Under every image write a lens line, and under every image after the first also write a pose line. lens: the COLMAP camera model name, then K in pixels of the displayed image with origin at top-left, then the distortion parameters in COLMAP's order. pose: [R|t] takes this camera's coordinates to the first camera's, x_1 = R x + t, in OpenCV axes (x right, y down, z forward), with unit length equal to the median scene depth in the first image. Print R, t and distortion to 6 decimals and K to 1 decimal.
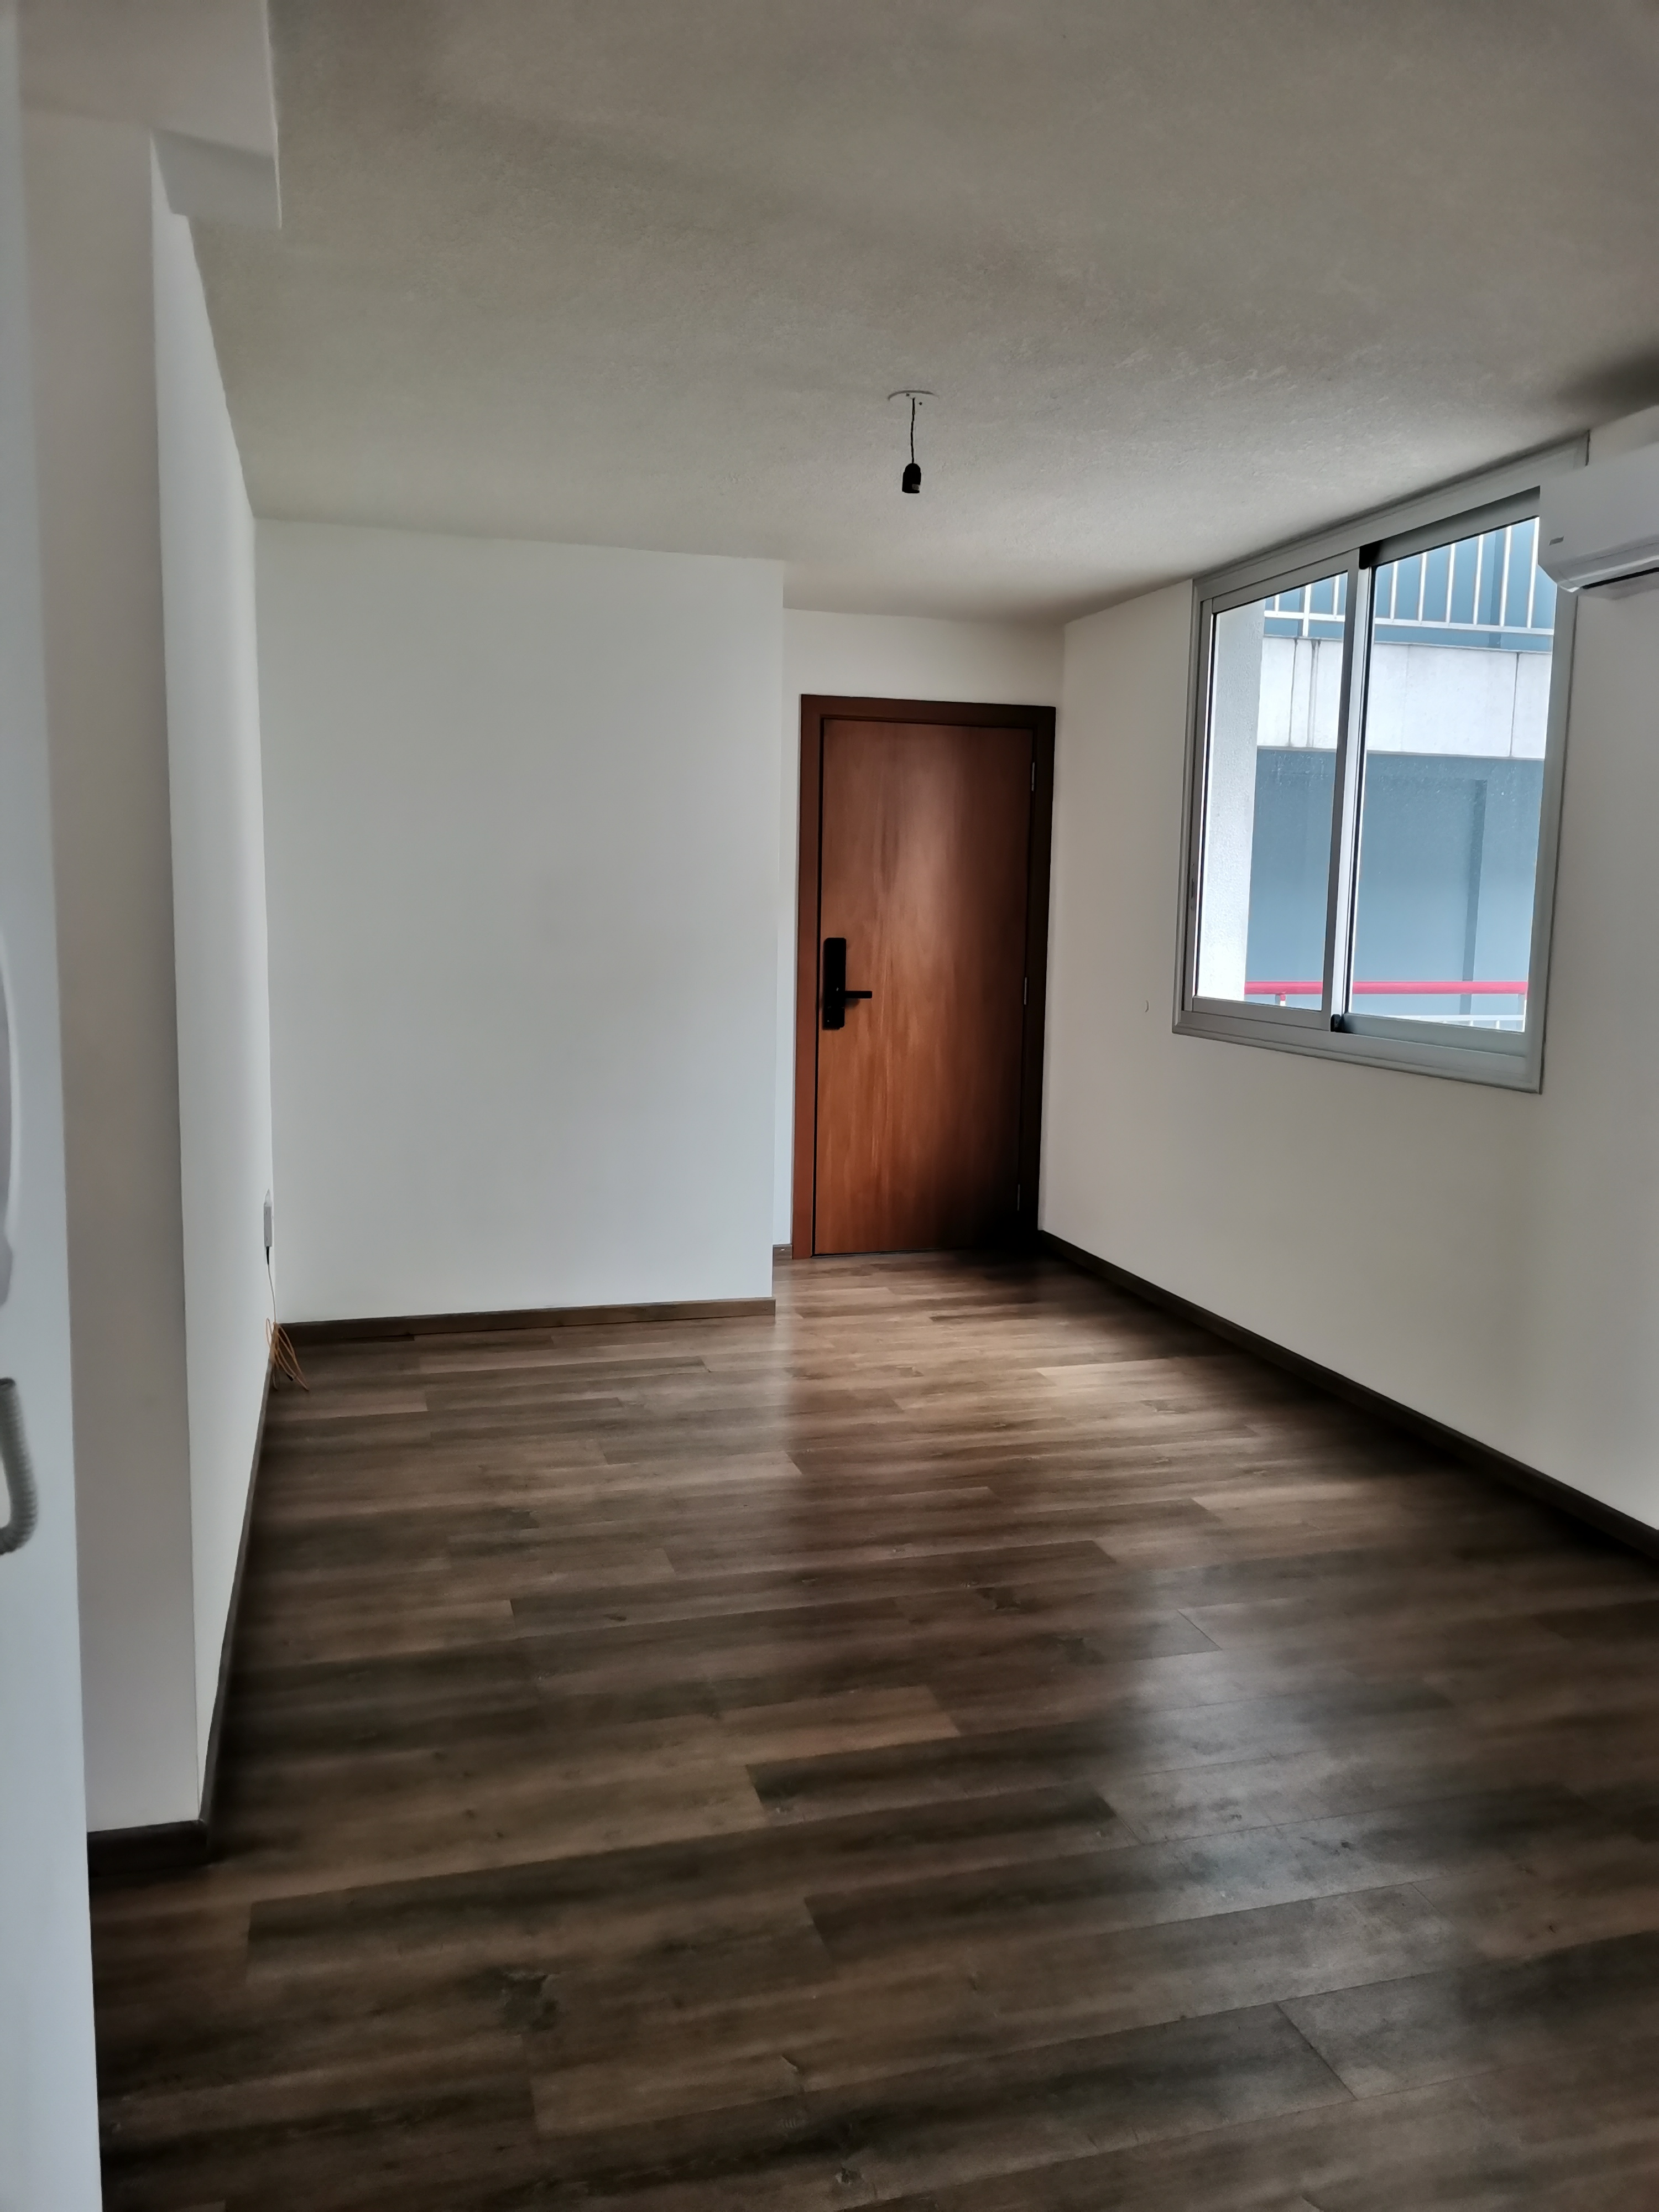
lens RADIAL K [[1630.2, 0, 828.0], [0, 1630.2, 1125.2], [0, 0, 1]] dist [0.081574, -0.100121]
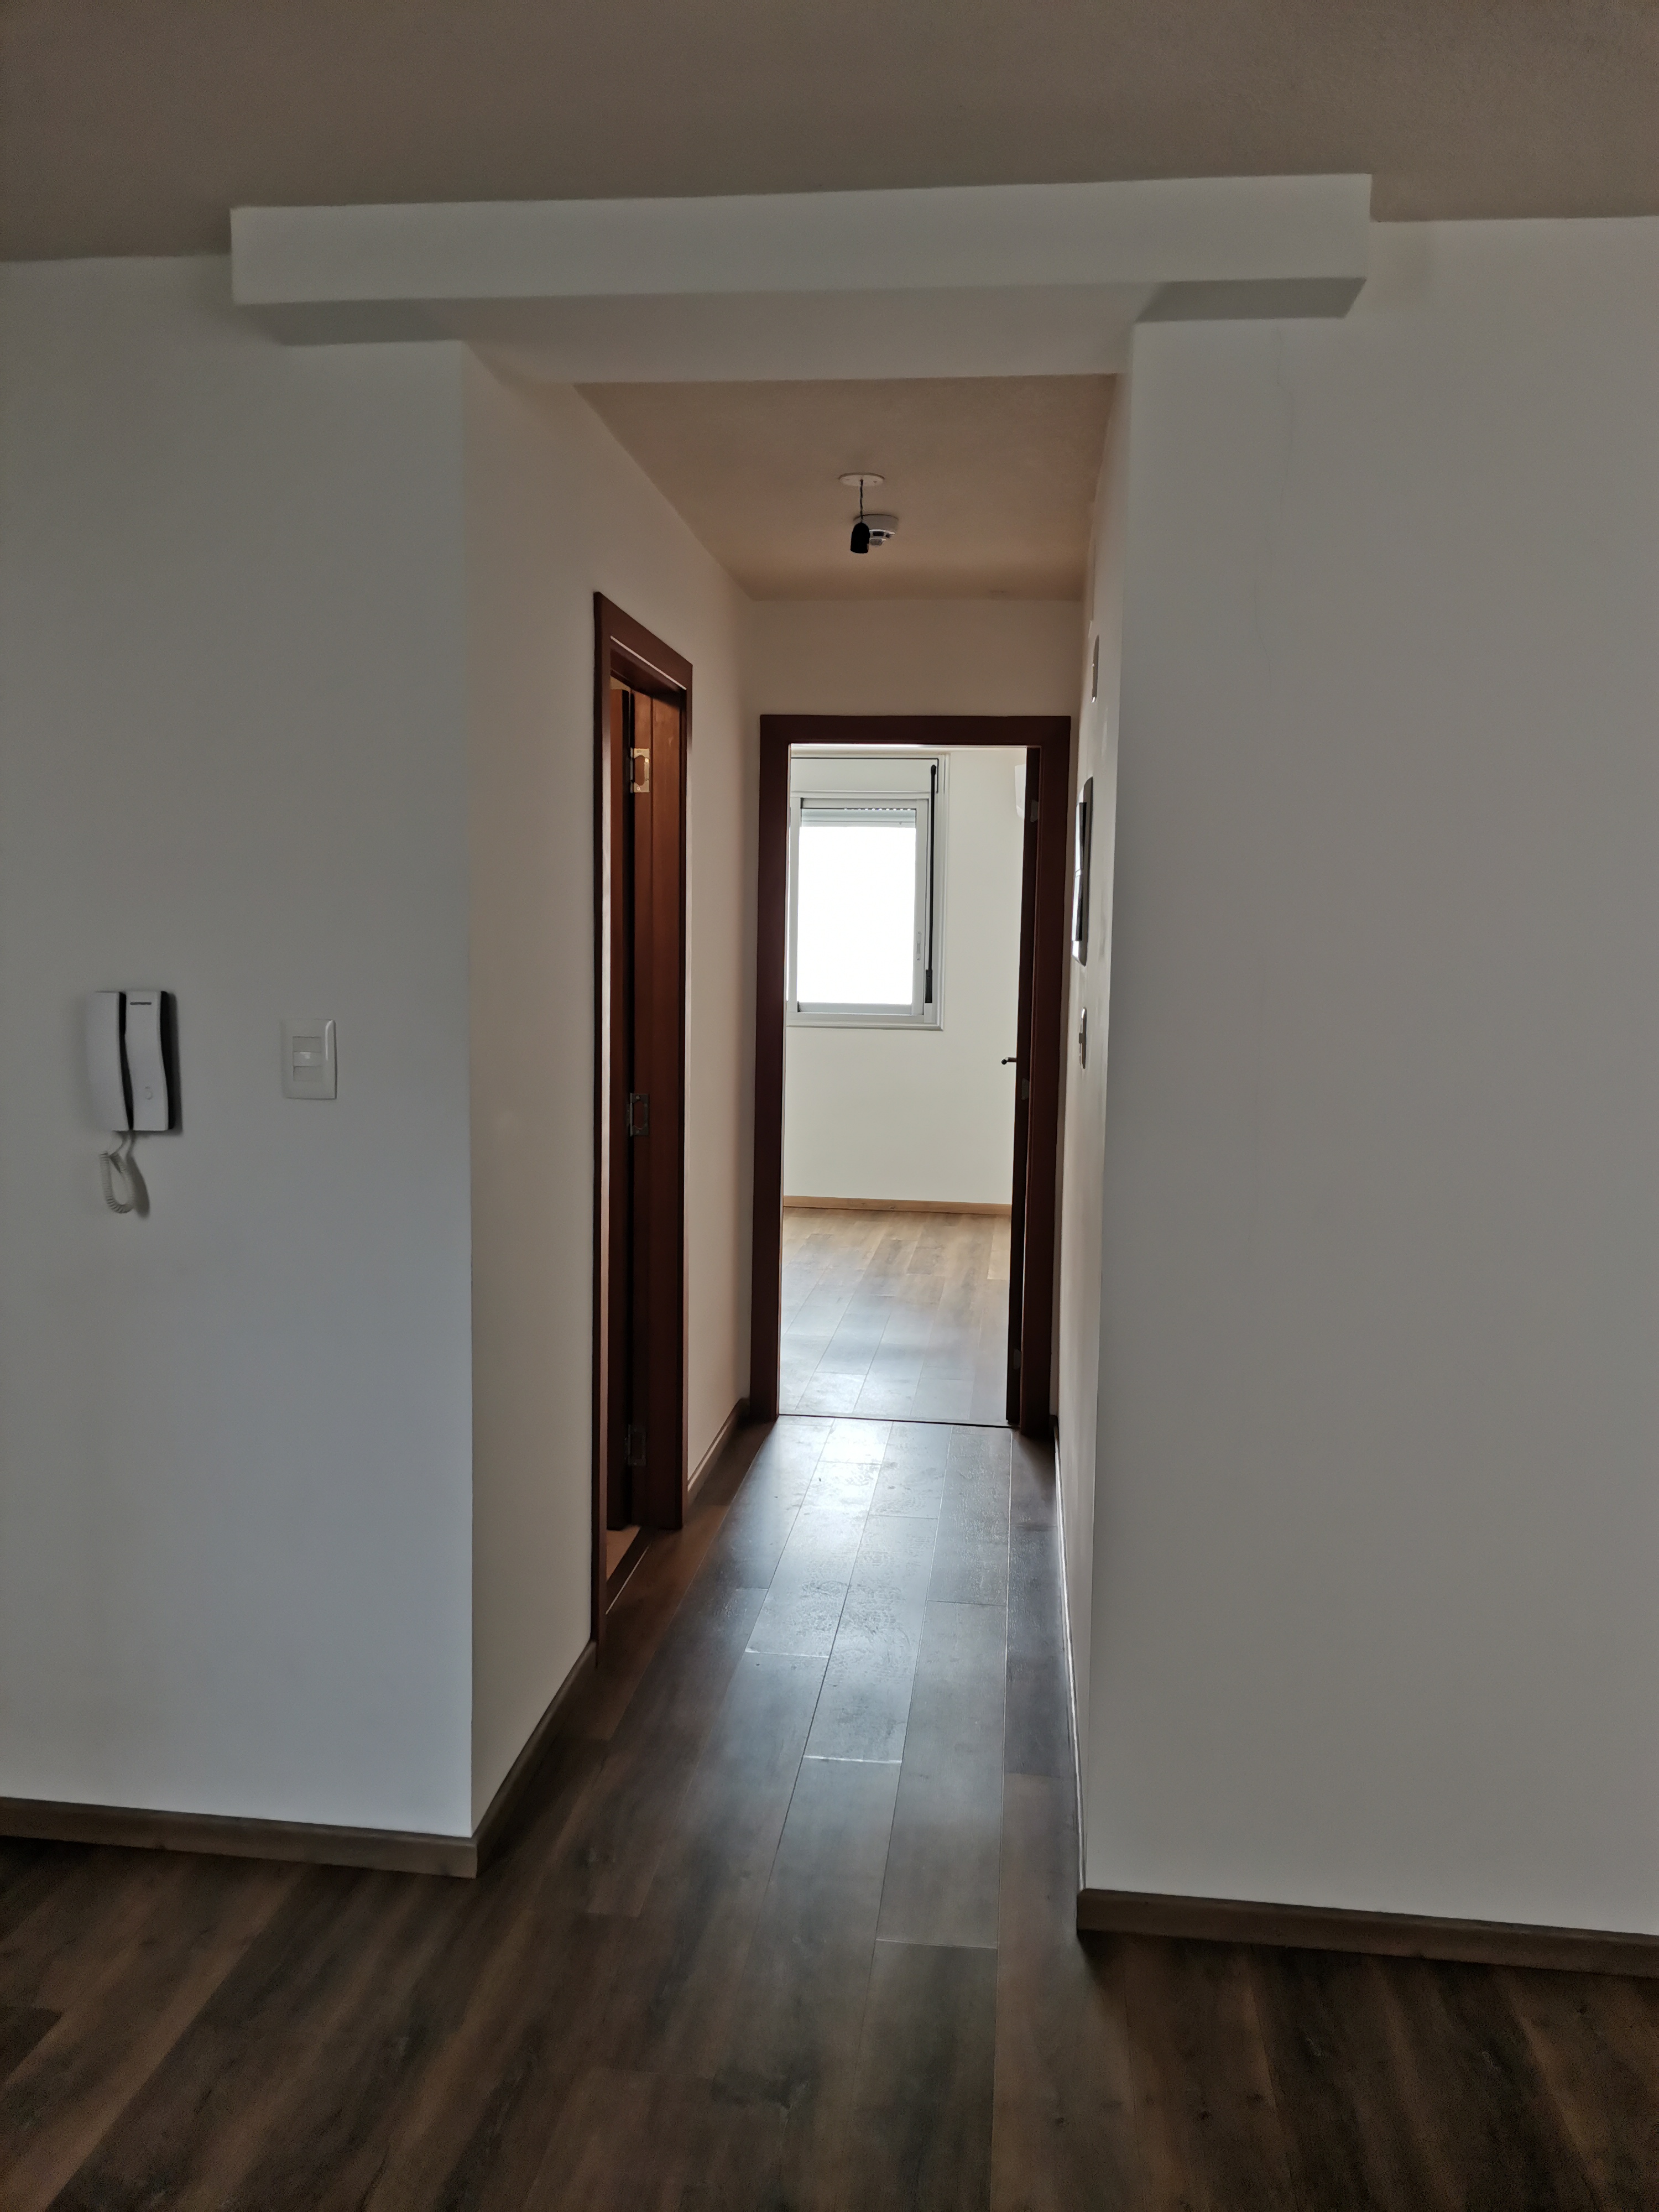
lens RADIAL K [[1630.2, 0, 816.2], [0, 1630.2, 1107.1], [0, 0, 1]] dist [0.081574, -0.100121]
pose [[-0.394500, 0.073056, -0.915987, 0.409222], [-0.147093, 0.978960, 0.141429, -0.127052], [0.907047, 0.190529, -0.375454, 0.760808]]
